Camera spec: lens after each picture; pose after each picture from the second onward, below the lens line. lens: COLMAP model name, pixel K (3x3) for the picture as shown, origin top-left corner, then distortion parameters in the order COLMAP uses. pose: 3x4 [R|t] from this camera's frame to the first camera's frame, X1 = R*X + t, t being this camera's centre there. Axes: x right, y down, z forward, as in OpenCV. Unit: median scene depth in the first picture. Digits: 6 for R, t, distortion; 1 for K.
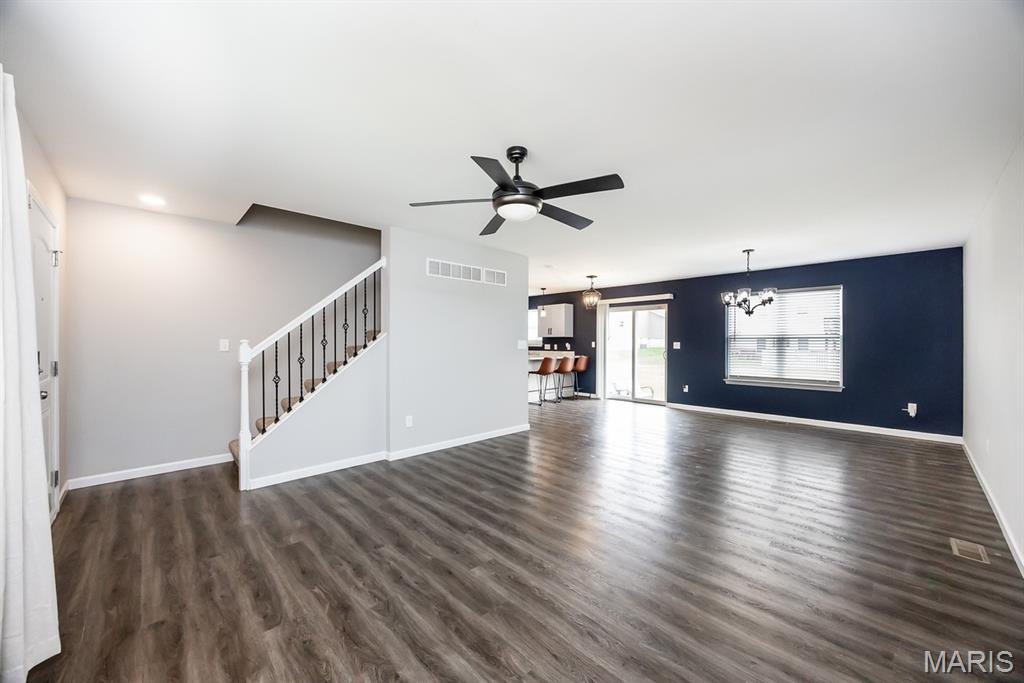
lens RADIAL K [[385.8, 0, 506.4], [0, 385.8, 344.7], [0, 0, 1]] dist [0.006701, 0.000410]
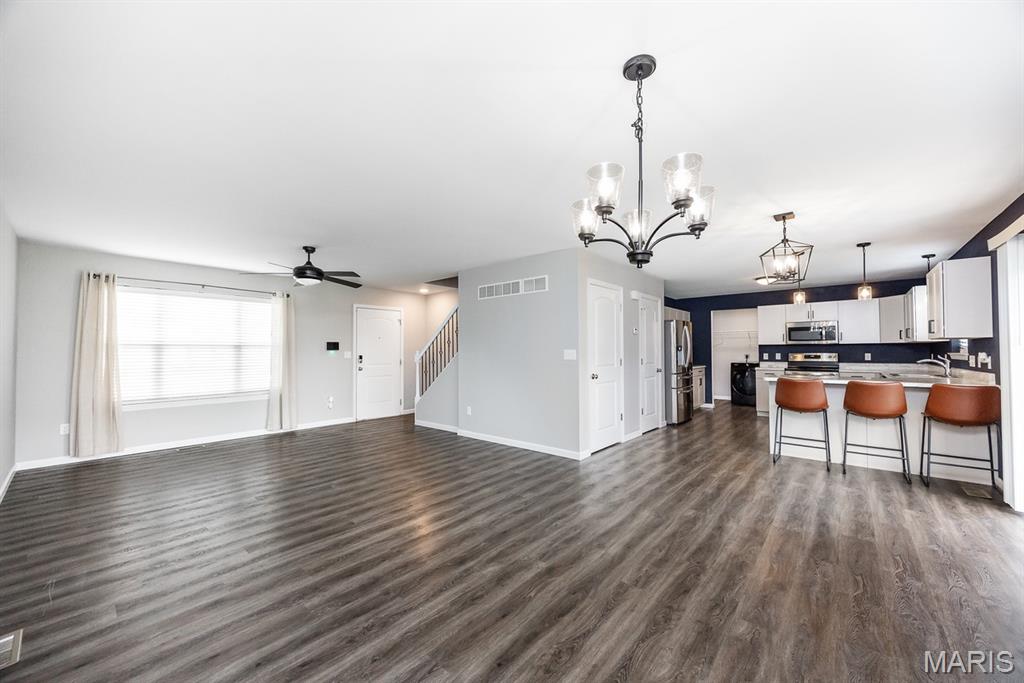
lens RADIAL K [[385.8, 0, 519.4], [0, 385.8, 340.9], [0, 0, 1]] dist [0.006701, 0.000410]
pose [[0.138891, -0.030104, -0.989850, 0.529302], [-0.002093, 0.999527, -0.030692, -0.002967], [0.990305, 0.006335, 0.138762, 0.479609]]
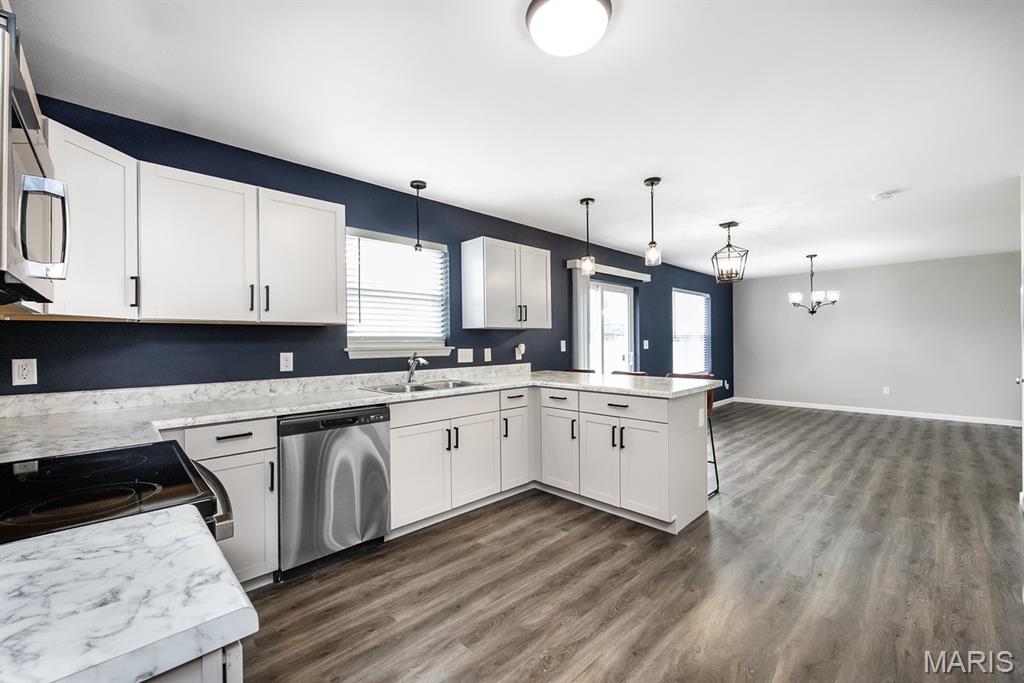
lens RADIAL K [[420.7, 0, 498.0], [0, 420.7, 346.7], [0, 0, 1]] dist [-0.017748, 0.001106]
pose [[-0.017288, -0.017311, 0.999701, -0.317582], [0.010933, 0.999787, 0.017501, -0.010214], [-0.999791, 0.011232, -0.017095, 1.090821]]
